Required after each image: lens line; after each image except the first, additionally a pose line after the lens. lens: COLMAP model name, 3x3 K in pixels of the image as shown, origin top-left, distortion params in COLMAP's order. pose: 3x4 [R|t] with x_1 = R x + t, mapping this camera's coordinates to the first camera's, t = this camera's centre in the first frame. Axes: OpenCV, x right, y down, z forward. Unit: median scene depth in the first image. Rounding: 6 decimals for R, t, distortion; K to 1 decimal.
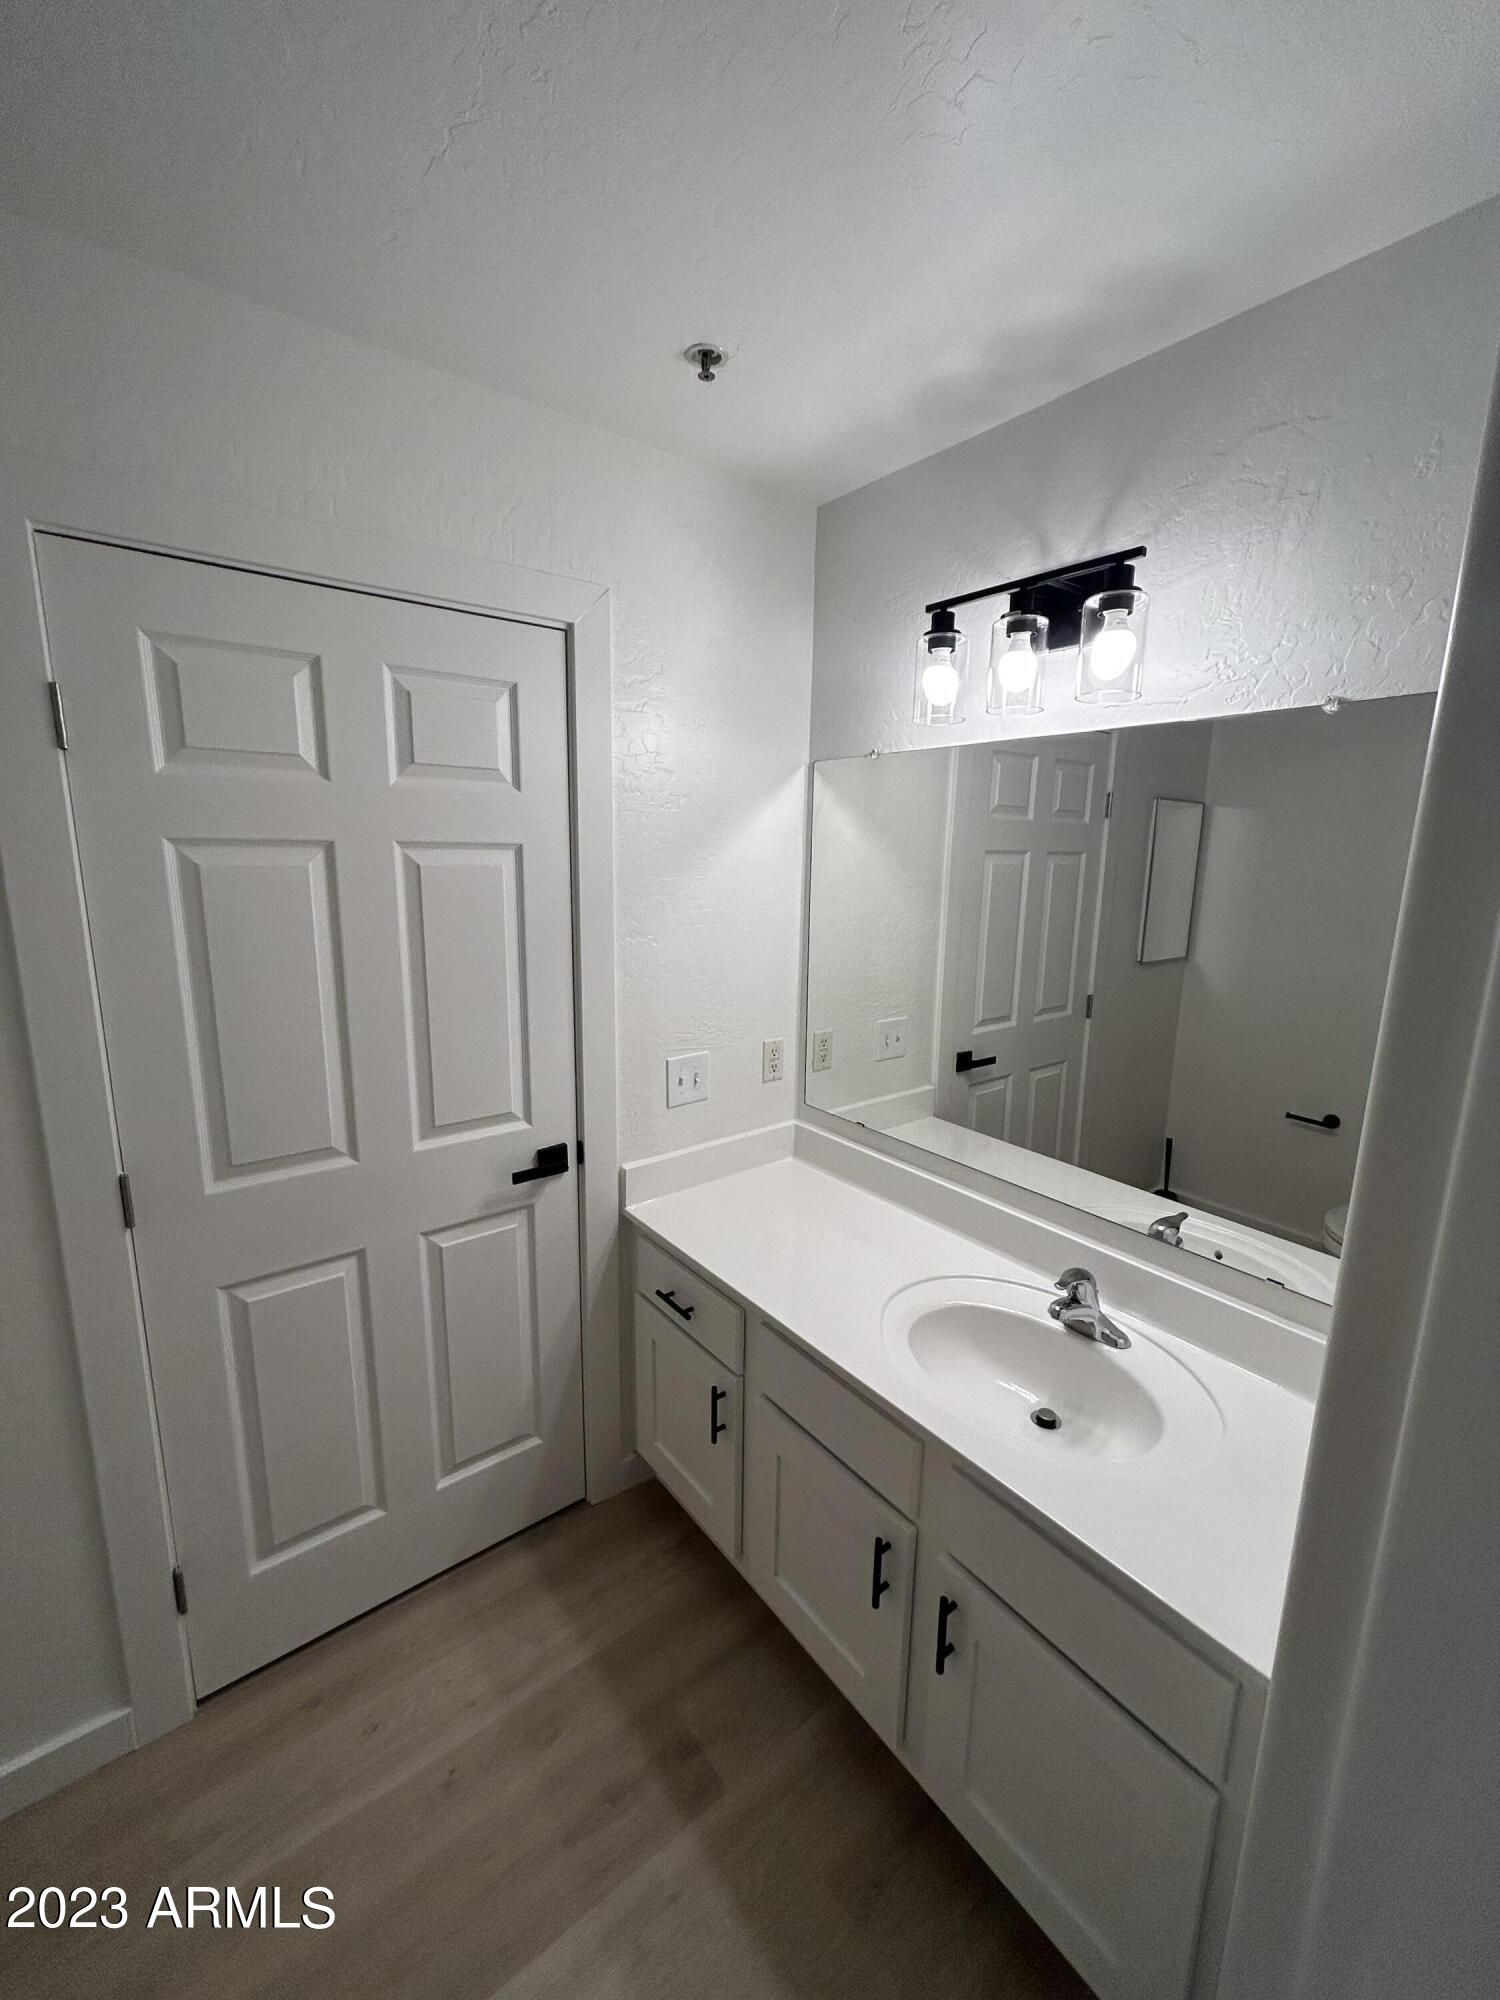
lens RADIAL K [[803.7, 0, 750.0], [0, 803.7, 1000.0], [0, 0, 1]] dist [0.001314, 0.000540]
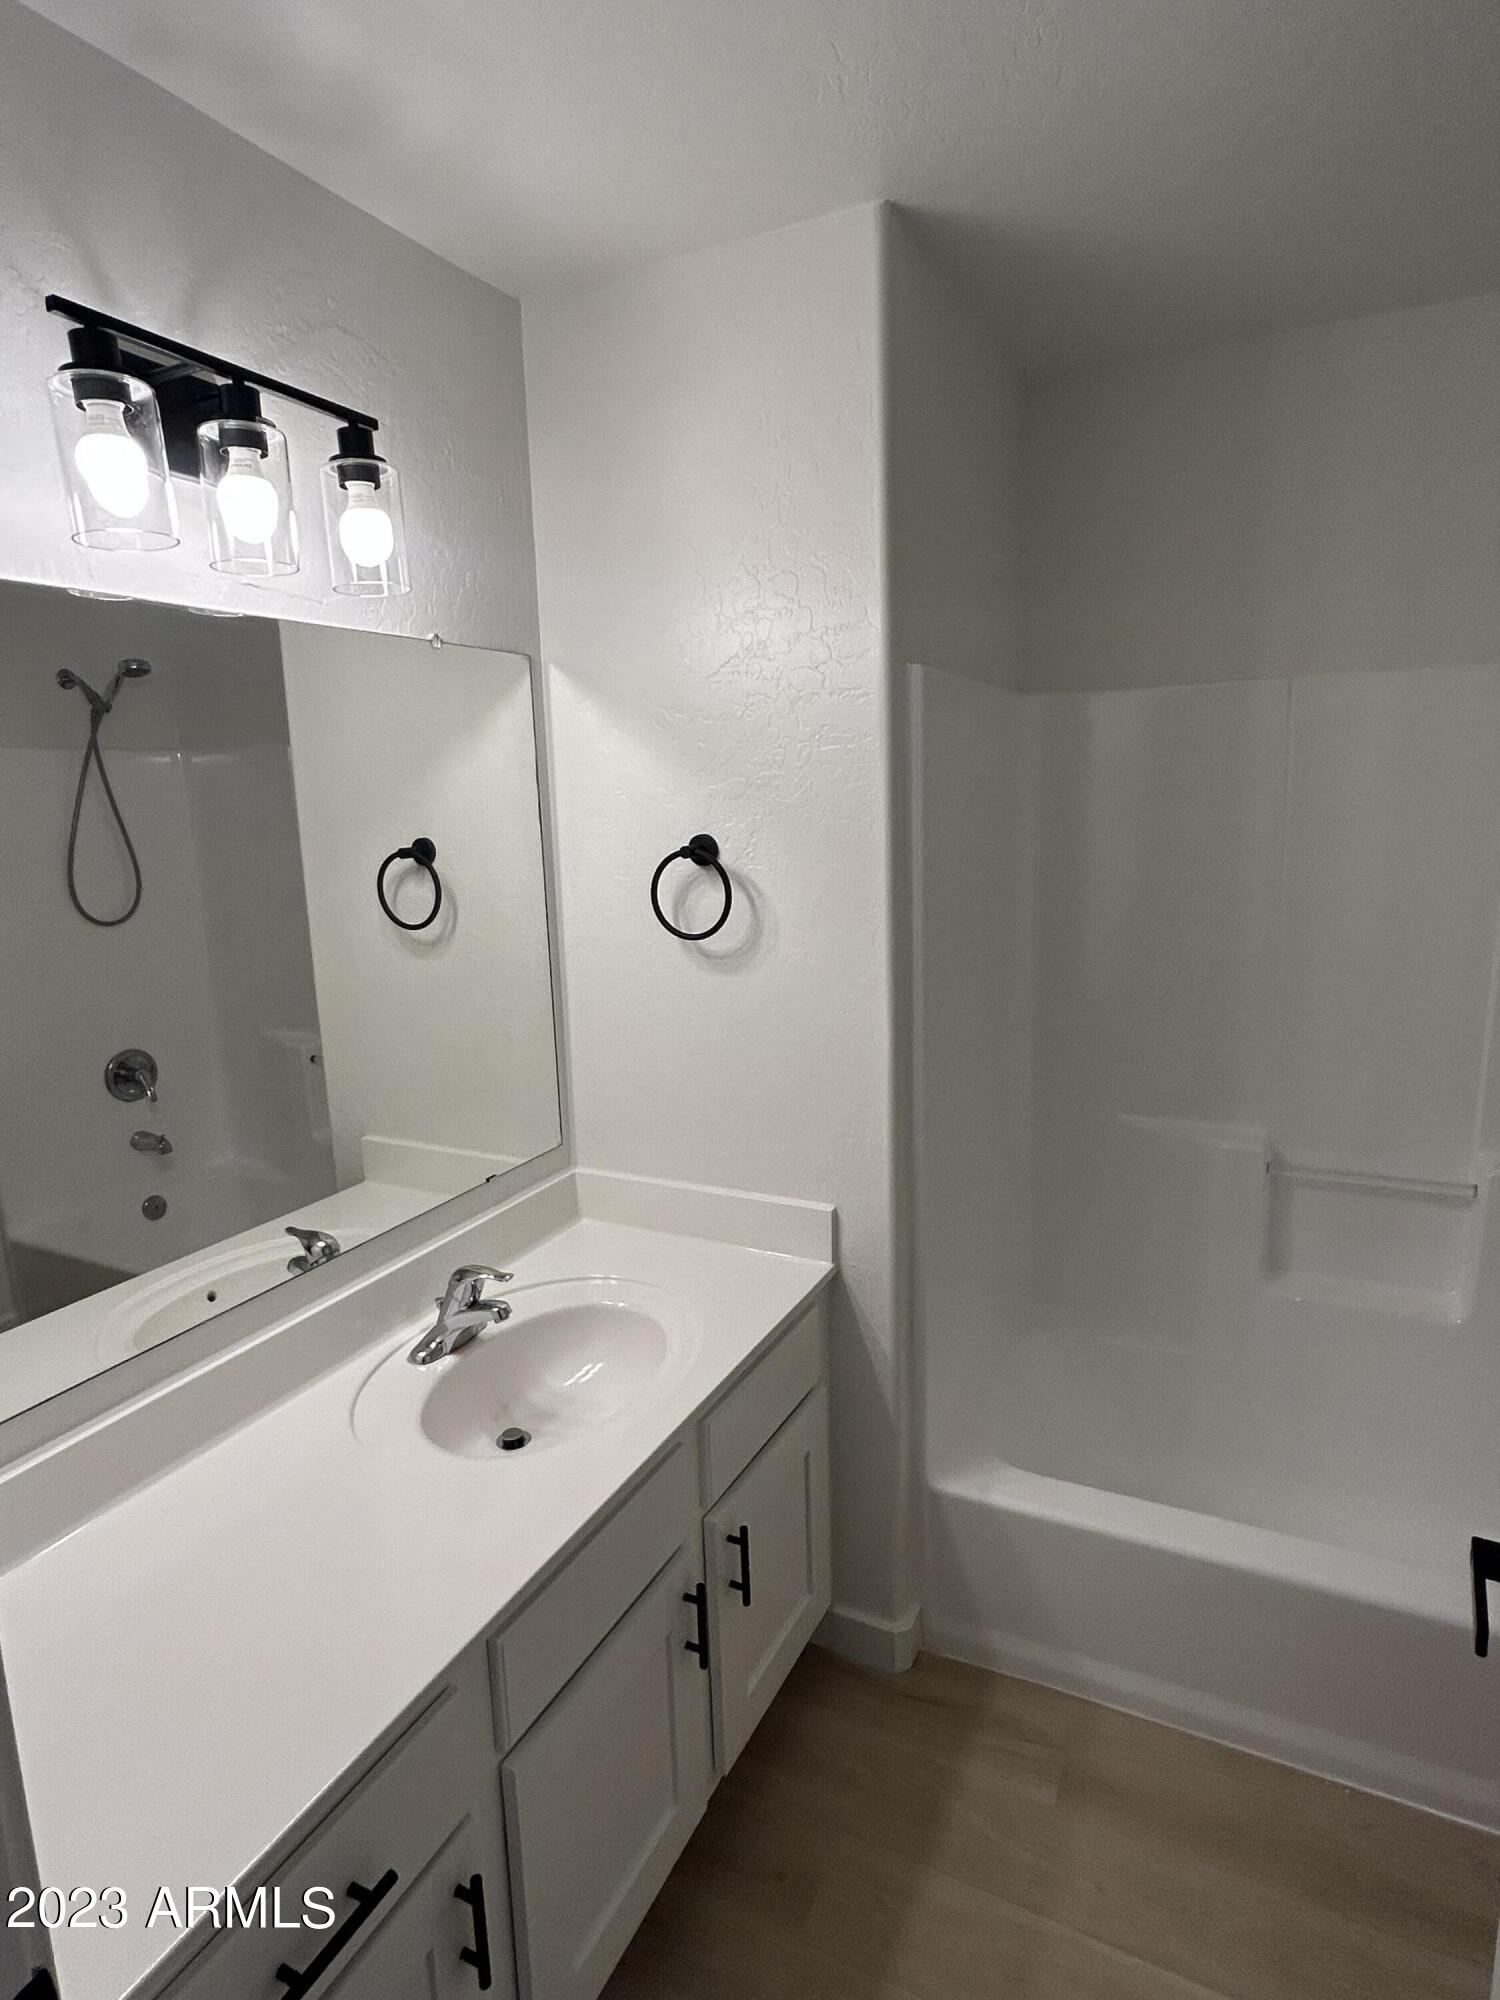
lens RADIAL K [[1134.4, 0, 750.0], [0, 1134.4, 1000.0], [0, 0, 1]] dist [0.000429, -0.001103]
pose [[-0.434322, -0.176639, 0.883269, -0.726270], [0.179219, 0.944033, 0.276916, -0.212152], [-0.882749, 0.278569, -0.378357, 1.092364]]
